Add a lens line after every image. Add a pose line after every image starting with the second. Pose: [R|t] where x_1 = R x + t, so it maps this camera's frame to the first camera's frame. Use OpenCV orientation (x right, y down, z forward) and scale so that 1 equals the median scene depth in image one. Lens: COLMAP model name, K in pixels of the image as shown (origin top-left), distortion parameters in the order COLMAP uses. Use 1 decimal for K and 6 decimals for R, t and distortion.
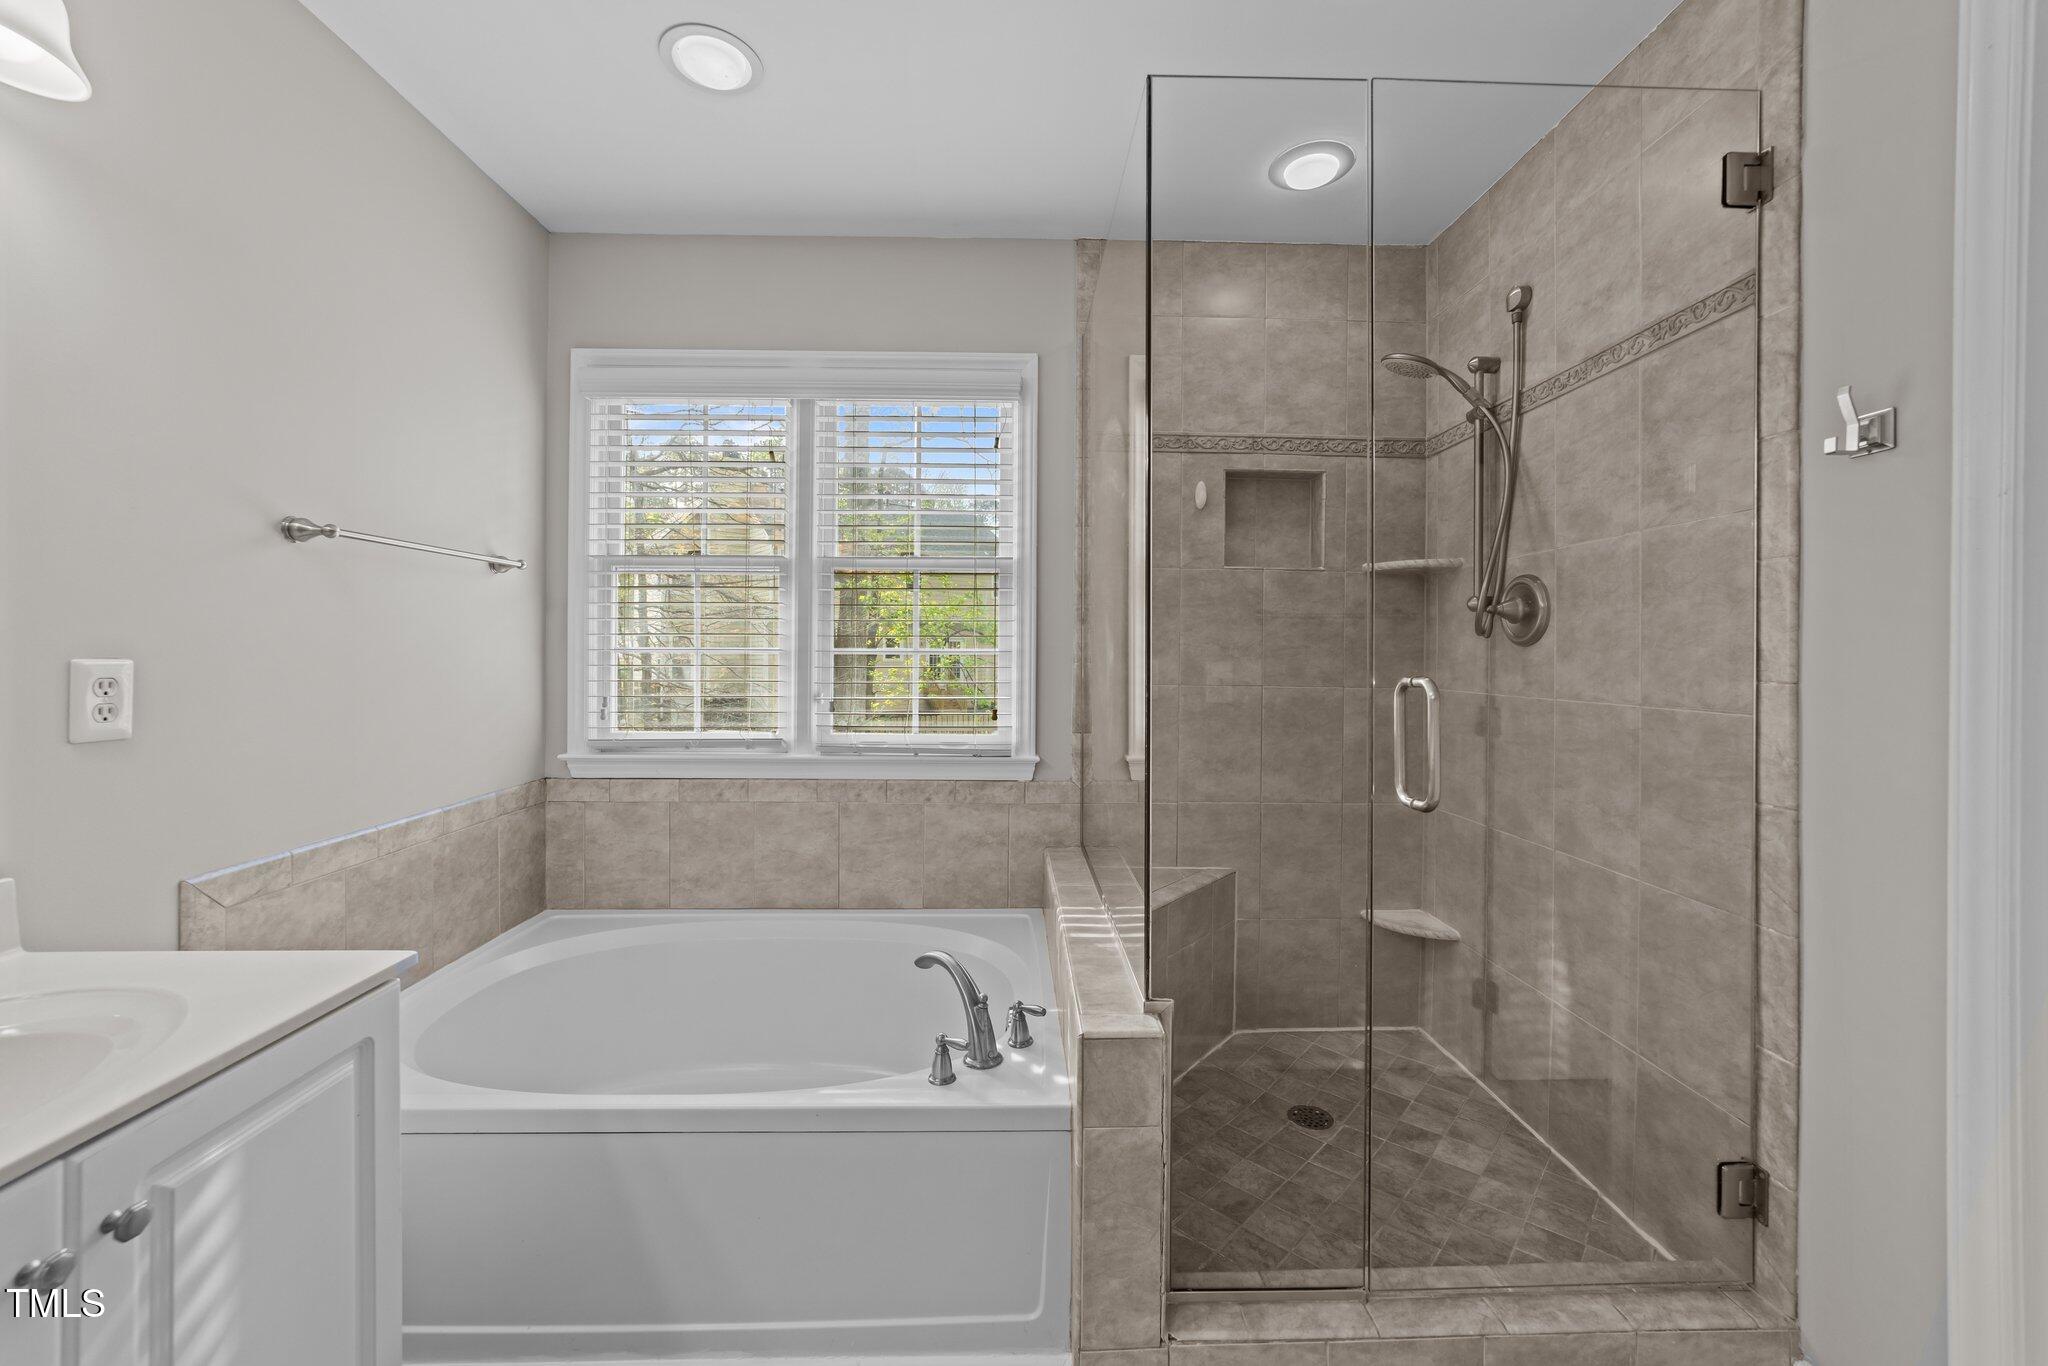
lens RADIAL K [[802.9, 0, 1025.8], [0, 802.9, 661.8], [0, 0, 1]] dist [0.001320, 0.003432]
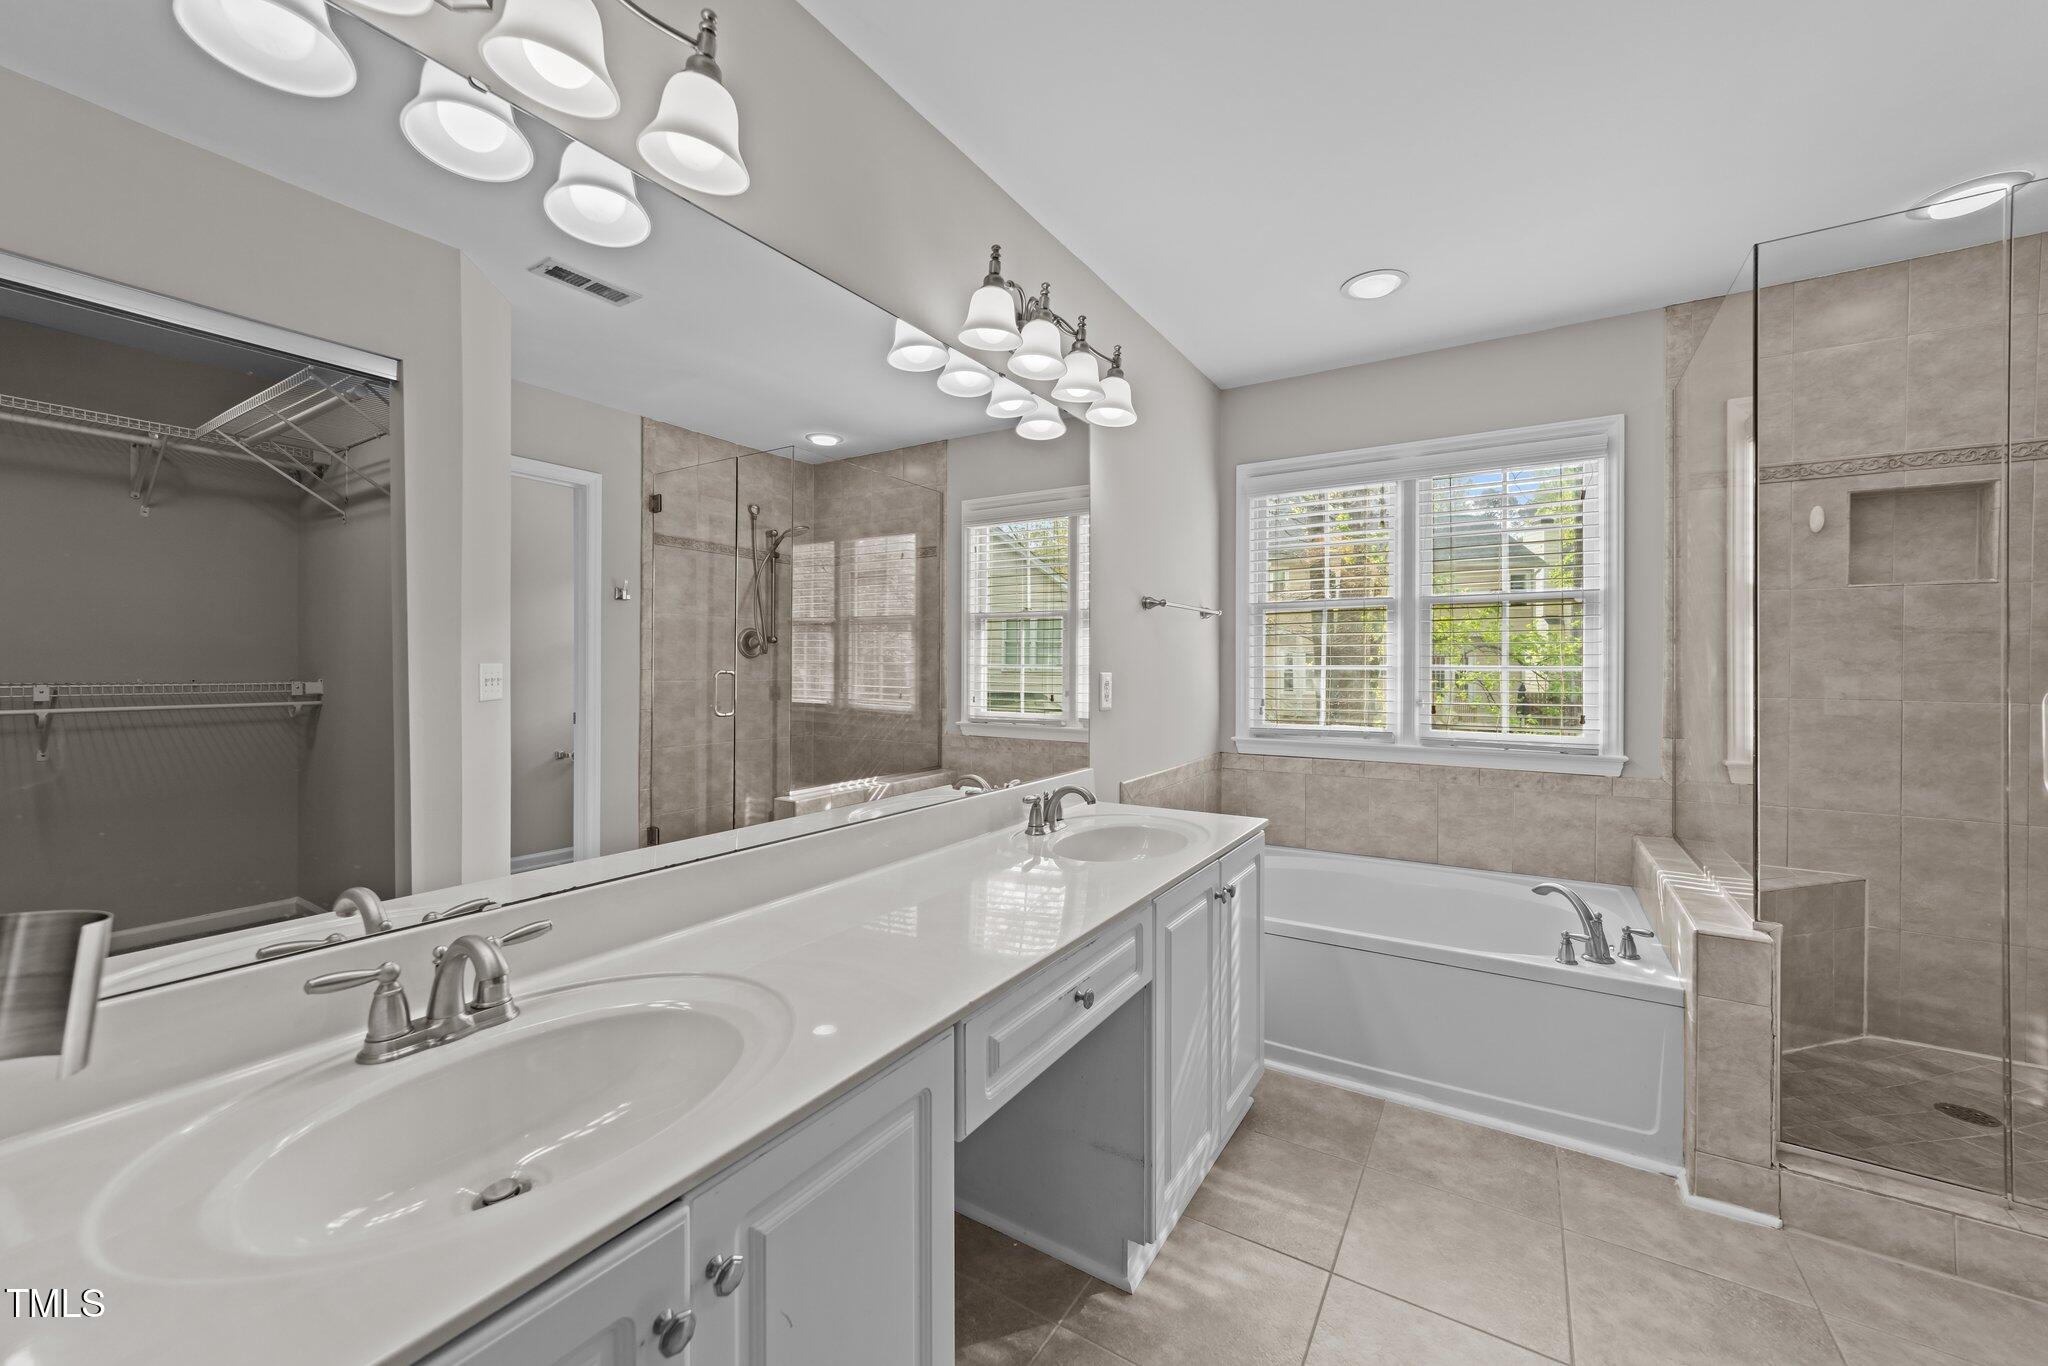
lens RADIAL K [[802.9, 0, 1031.4], [0, 802.9, 670.2], [0, 0, 1]] dist [0.001320, 0.003432]
pose [[0.841131, -0.001245, -0.540830, -0.080299], [-0.004908, 0.999939, -0.009936, 0.007258], [0.540809, 0.011012, 0.841073, -0.462558]]
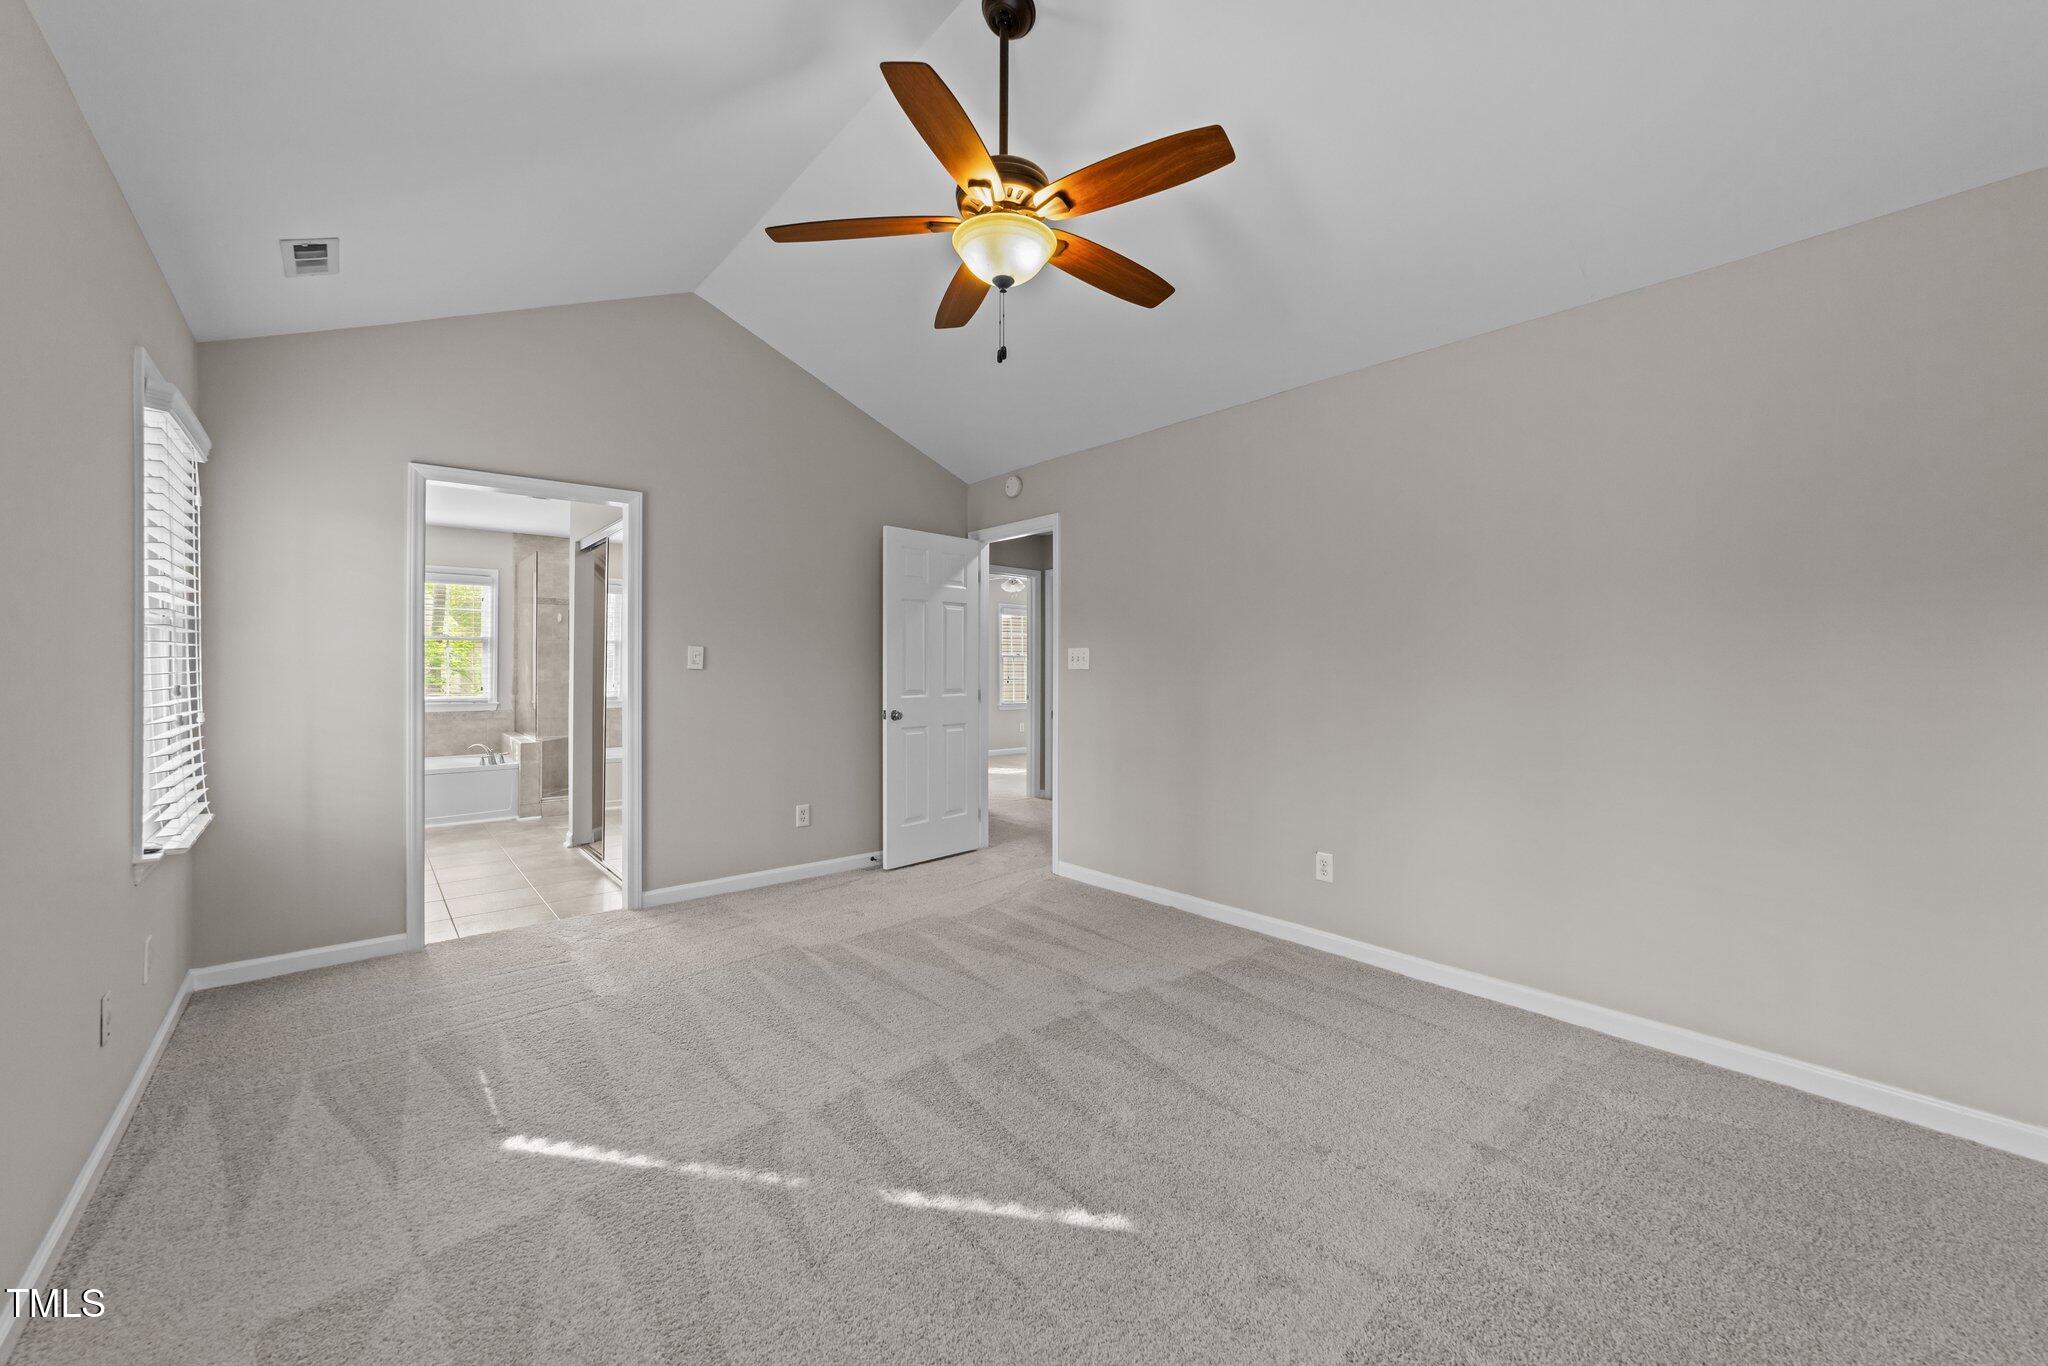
lens RADIAL K [[802.9, 0, 1025.5], [0, 802.9, 666.8], [0, 0, 1]] dist [0.001320, 0.003432]
pose [[0.780571, 0.005587, 0.625042, -0.330364], [0.004310, 0.999888, -0.014319, 0.034557], [-0.625052, 0.013871, 0.780460, -2.634228]]
